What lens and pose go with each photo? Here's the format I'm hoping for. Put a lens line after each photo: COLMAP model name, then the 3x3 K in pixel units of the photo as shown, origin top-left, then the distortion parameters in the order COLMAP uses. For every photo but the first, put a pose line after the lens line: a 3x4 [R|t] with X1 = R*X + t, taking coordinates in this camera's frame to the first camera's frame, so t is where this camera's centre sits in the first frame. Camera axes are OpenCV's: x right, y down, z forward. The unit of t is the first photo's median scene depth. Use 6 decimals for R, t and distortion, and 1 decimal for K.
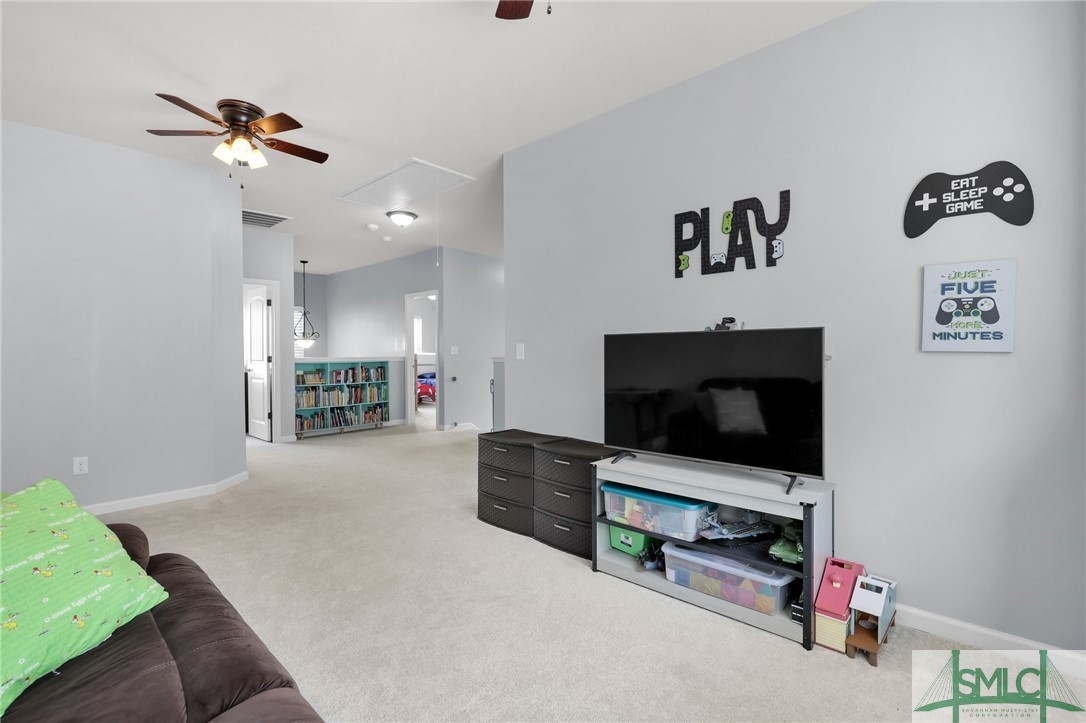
lens RADIAL K [[496.3, 0, 541.7], [0, 496.3, 354.1], [0, 0, 1]] dist [0.005435, 0.000526]
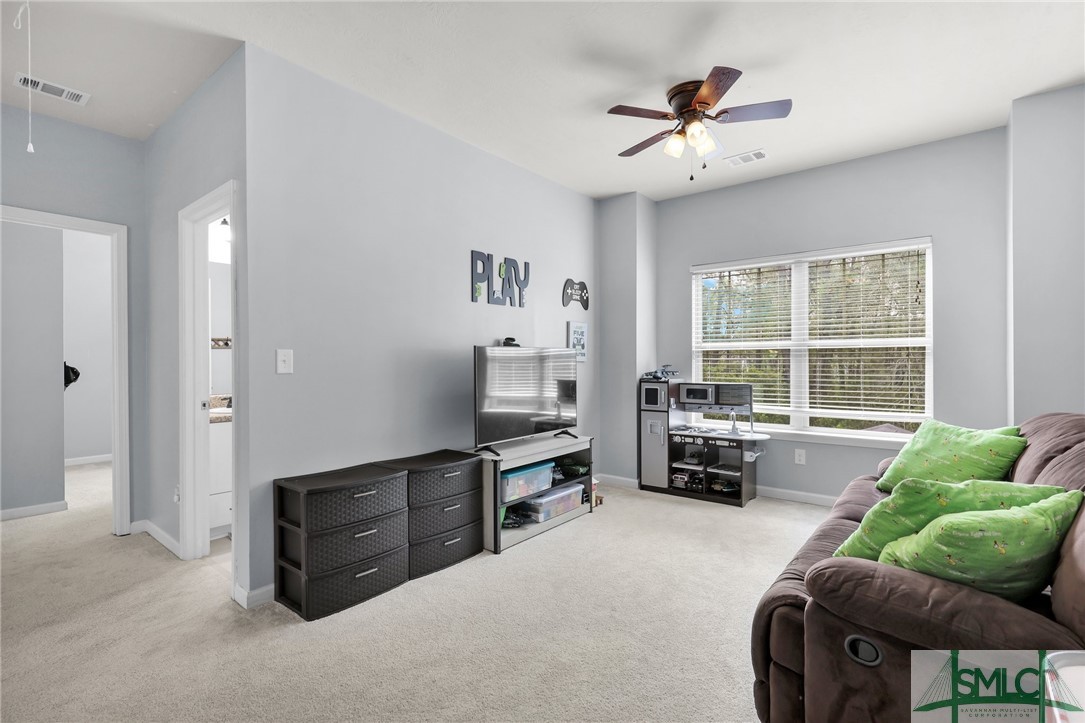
lens RADIAL K [[495.8, 0, 547.1], [0, 495.8, 365.3], [0, 0, 1]] dist [0.005435, 0.000526]
pose [[-0.070789, -0.003661, 0.997485, -1.182361], [0.010889, 0.999931, 0.004443, 0.001003], [-0.997432, 0.011177, -0.070744, 1.101643]]
